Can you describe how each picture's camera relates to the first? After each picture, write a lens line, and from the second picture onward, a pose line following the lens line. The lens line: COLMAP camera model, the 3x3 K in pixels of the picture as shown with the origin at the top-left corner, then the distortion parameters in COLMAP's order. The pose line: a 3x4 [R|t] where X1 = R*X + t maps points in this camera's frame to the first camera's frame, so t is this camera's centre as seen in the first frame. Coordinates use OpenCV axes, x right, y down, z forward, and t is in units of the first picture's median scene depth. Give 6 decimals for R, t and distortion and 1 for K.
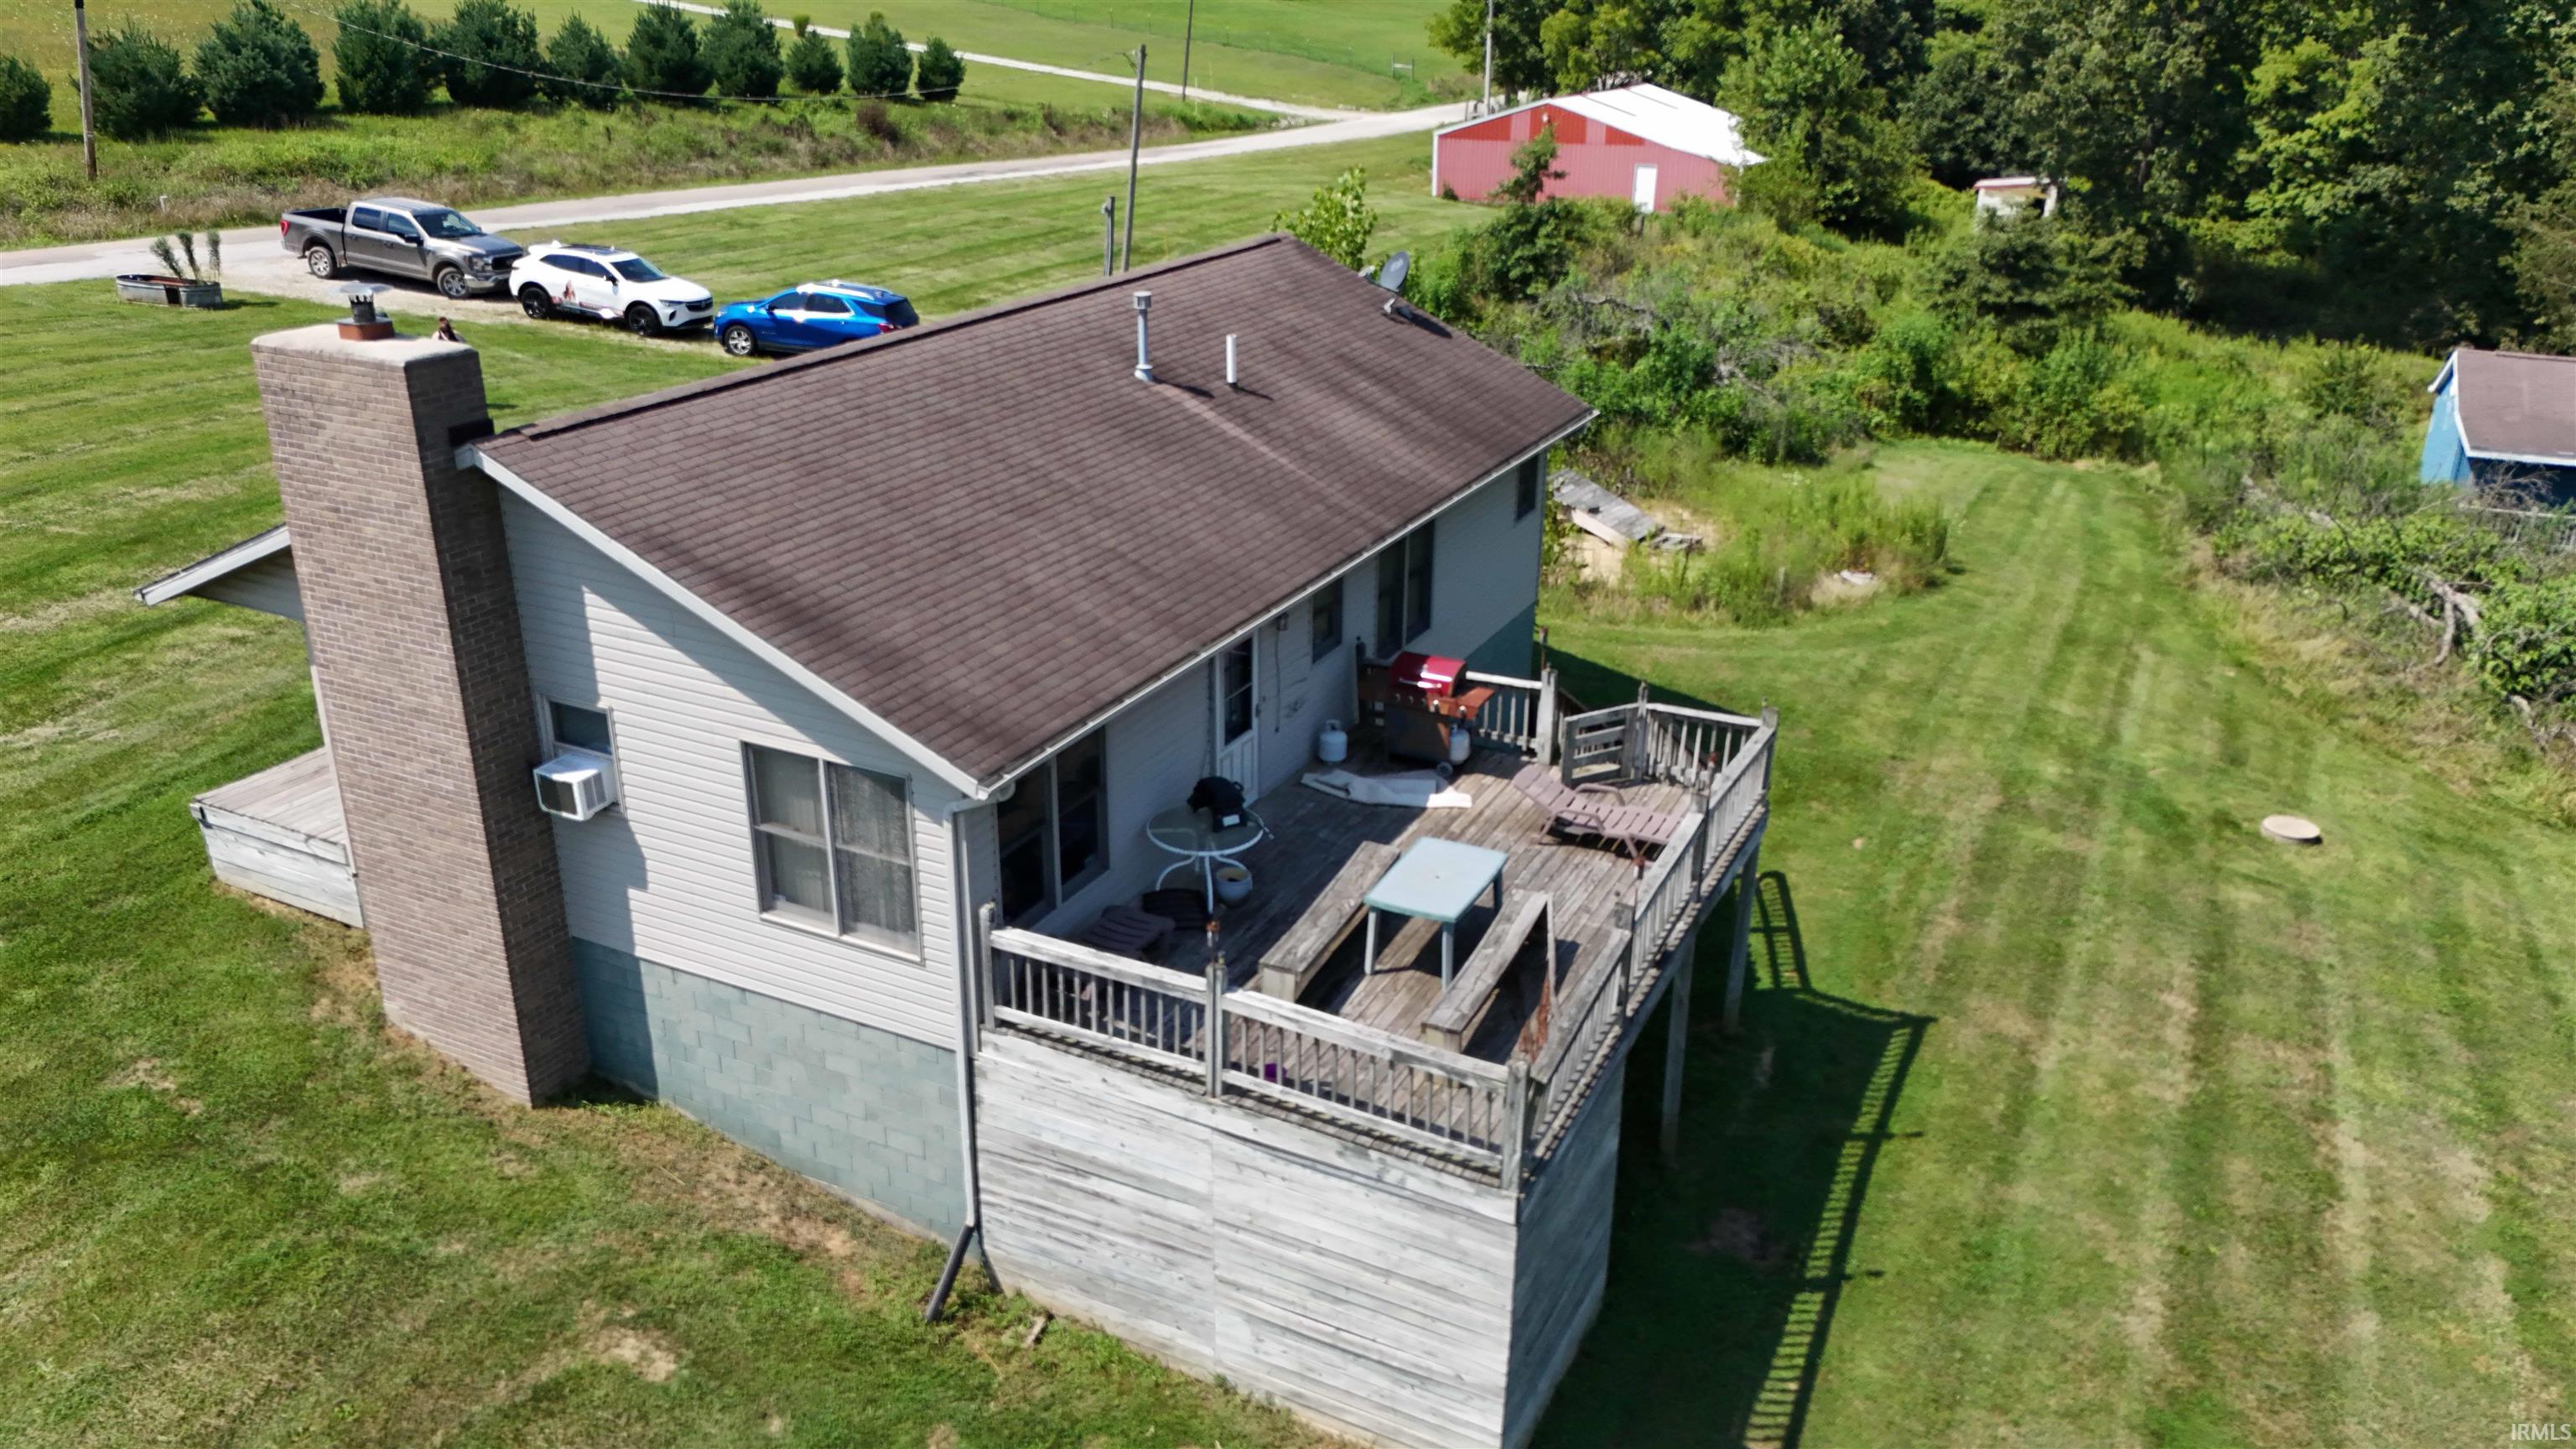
lens RADIAL K [[1859.5, 0, 1291.1], [0, 1859.5, 717.5], [0, 0, 1]] dist [0.054786, -0.035979]
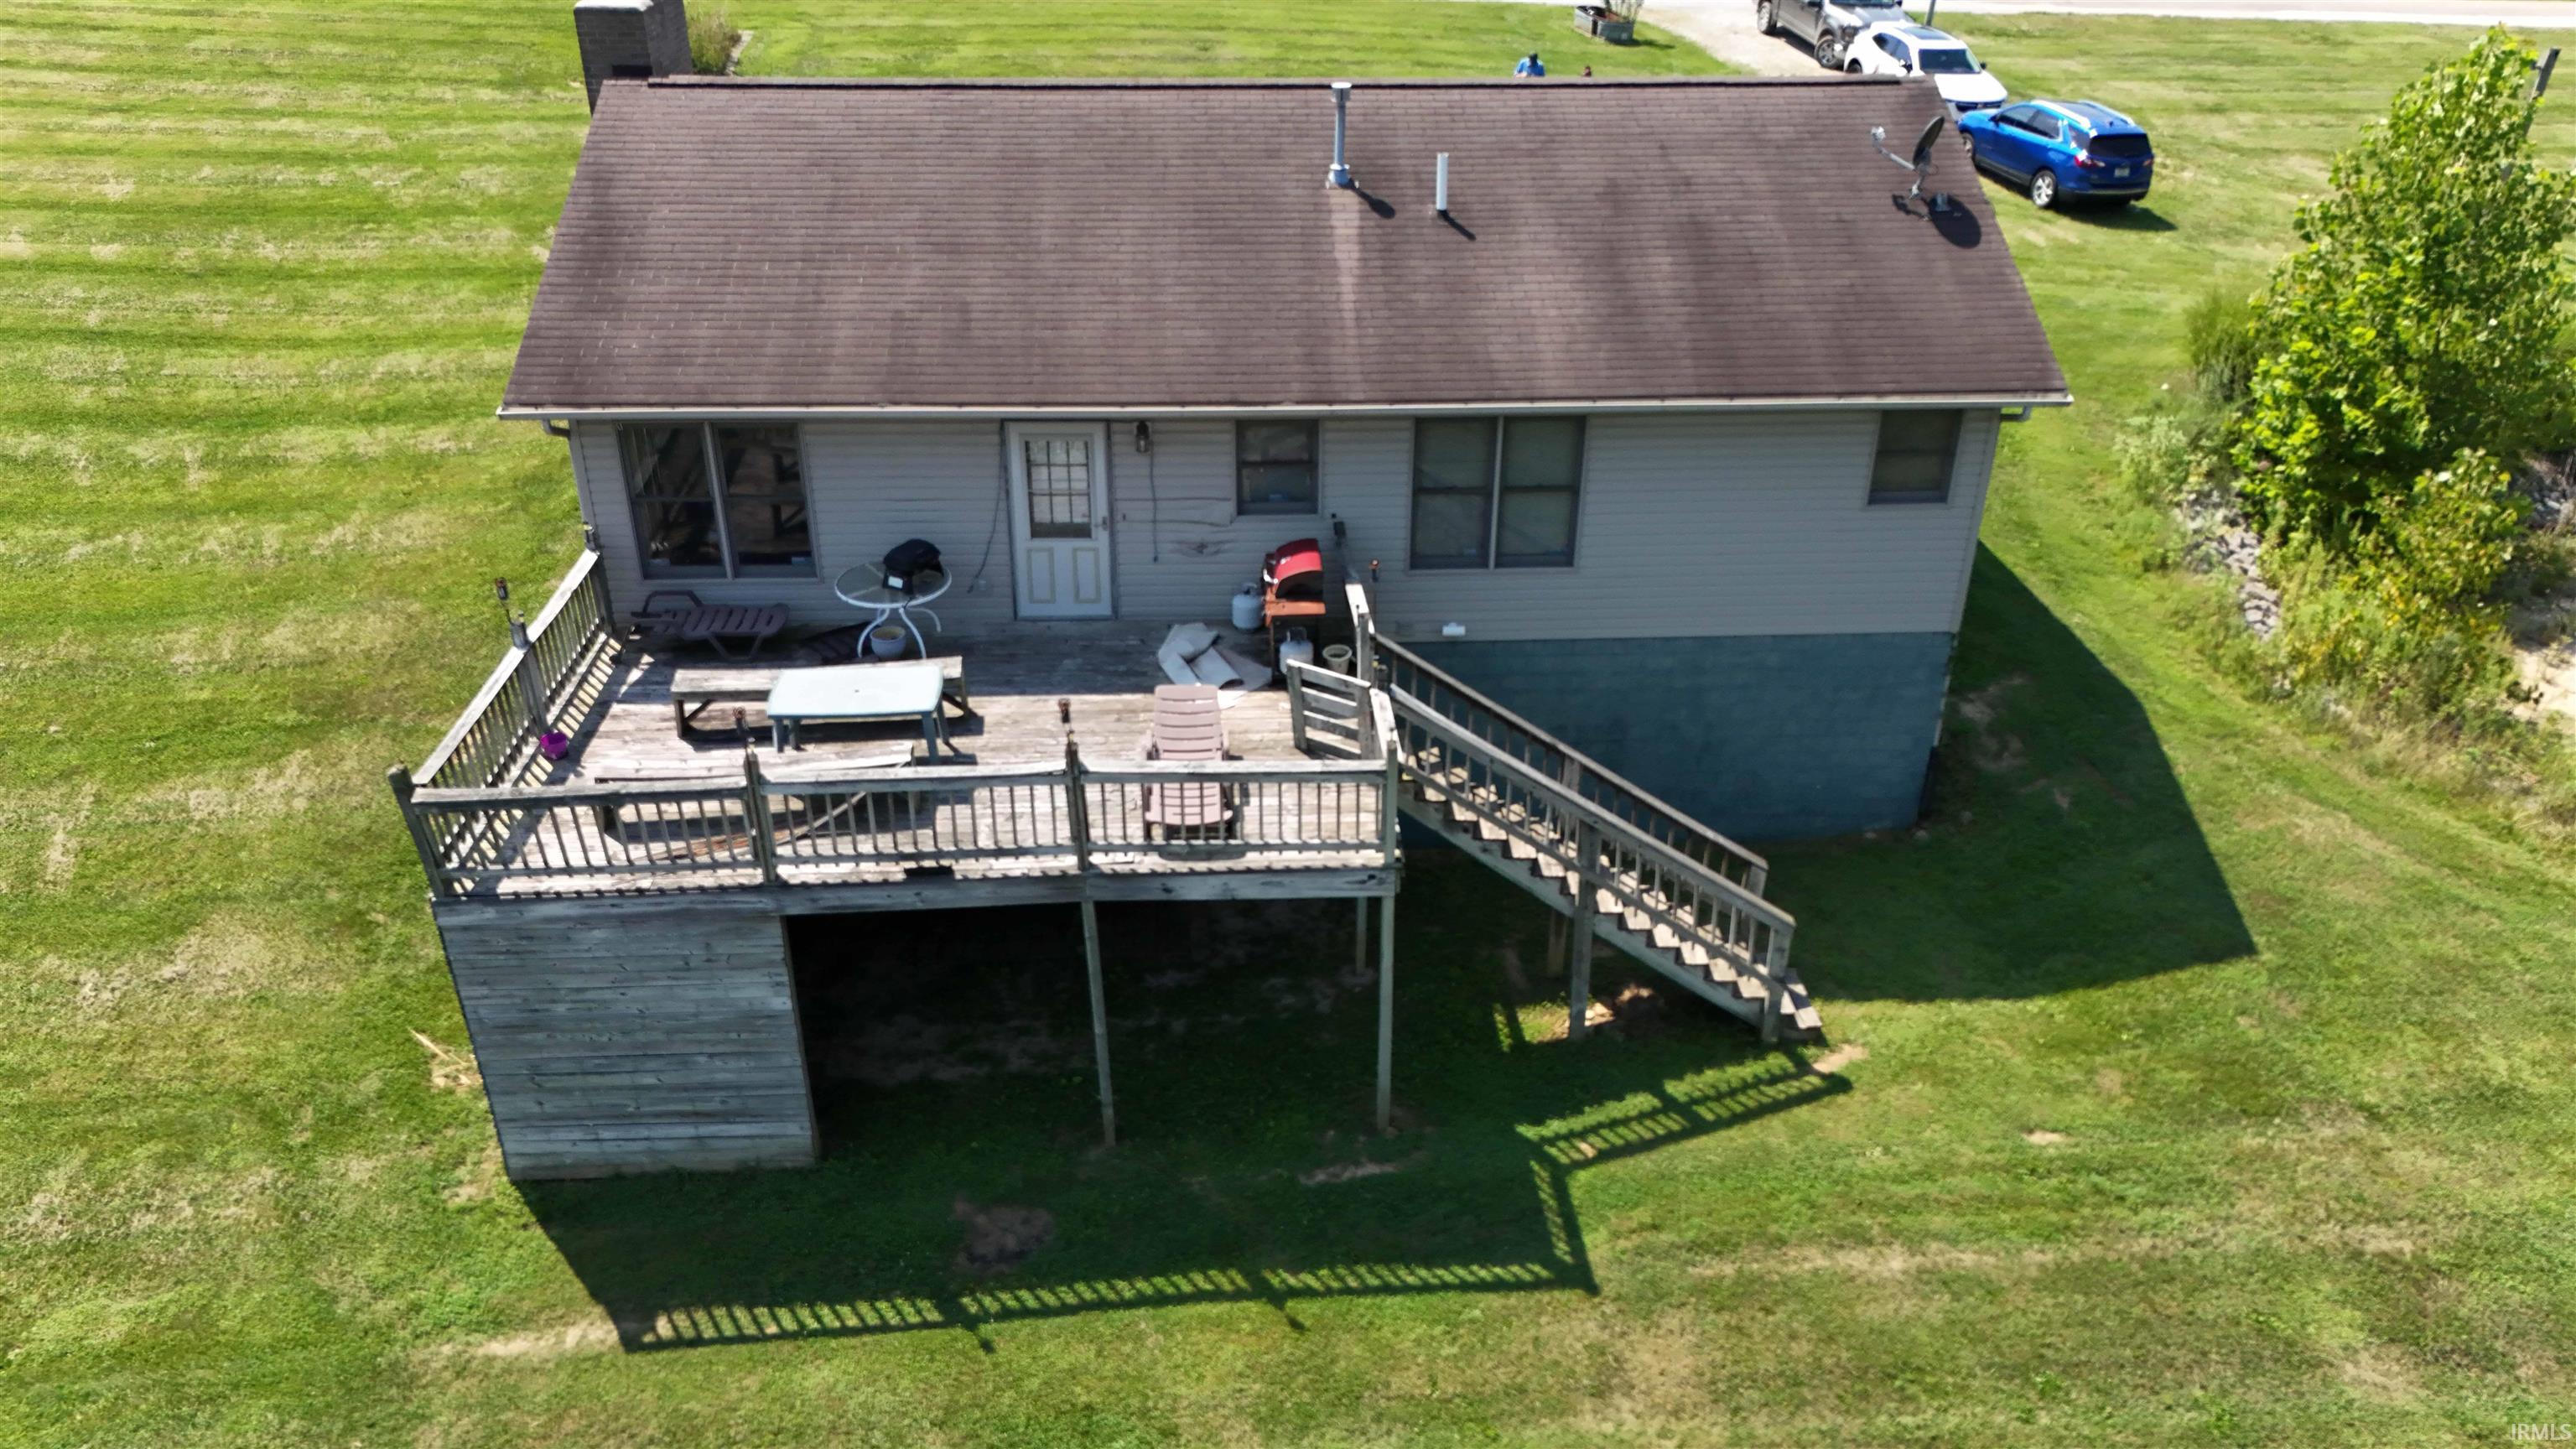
lens RADIAL K [[1859.5, 0, 1291.1], [0, 1859.5, 717.5], [0, 0, 1]] dist [0.054786, -0.035979]
pose [[0.498353, 0.409256, -0.764299, 0.714446], [-0.326919, 0.905202, 0.271540, -0.181576], [0.802974, 0.114541, 0.584904, 0.463143]]
